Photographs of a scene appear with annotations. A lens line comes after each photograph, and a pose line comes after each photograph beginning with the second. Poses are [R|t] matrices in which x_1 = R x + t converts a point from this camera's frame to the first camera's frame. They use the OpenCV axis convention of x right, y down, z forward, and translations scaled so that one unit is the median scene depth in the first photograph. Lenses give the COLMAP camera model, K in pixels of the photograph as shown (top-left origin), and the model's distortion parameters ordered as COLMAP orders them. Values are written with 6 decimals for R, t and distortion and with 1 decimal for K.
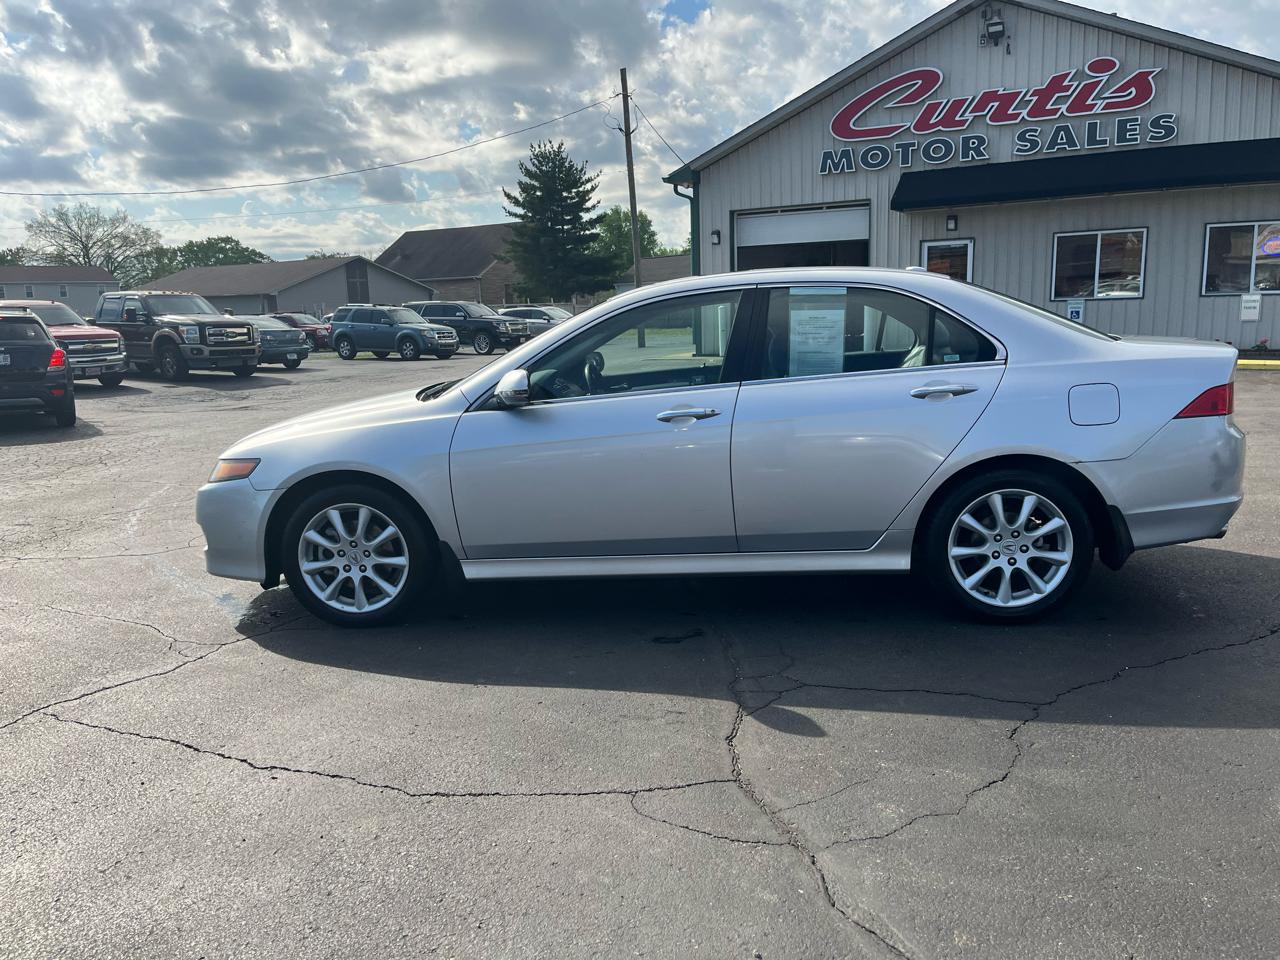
lens RADIAL K [[968.7, 0, 652.4], [0, 968.7, 480.5], [0, 0, 1]] dist [0.062767, -0.075030]
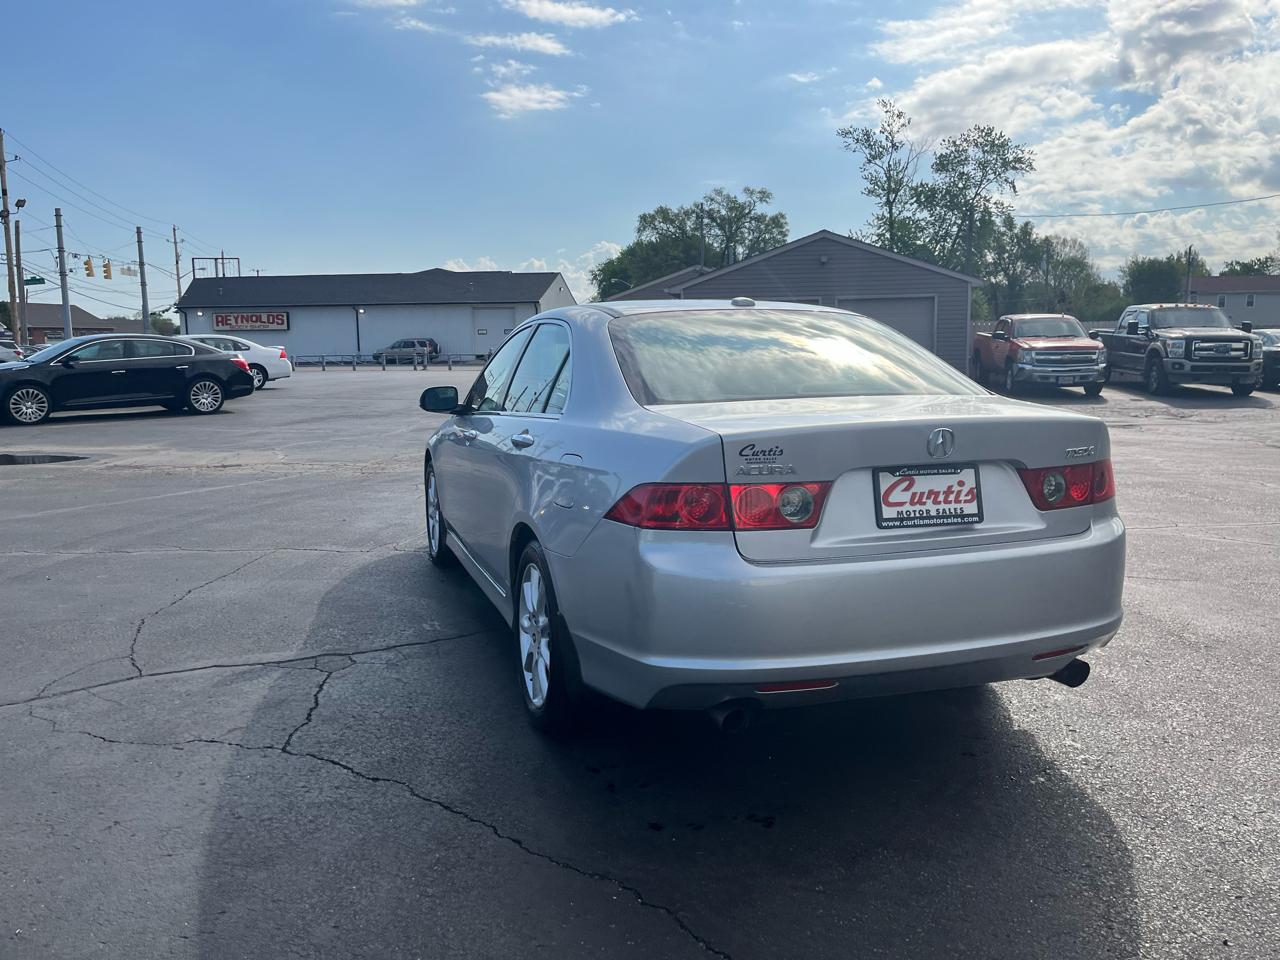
lens RADIAL K [[968.7, 0, 650.0], [0, 968.7, 481.5], [0, 0, 1]] dist [0.062767, -0.075030]
pose [[0.418116, 0.155935, -0.894910, 0.253902], [-0.161902, 0.982175, 0.095498, -0.035070], [0.893850, 0.104958, 0.435909, 0.156390]]
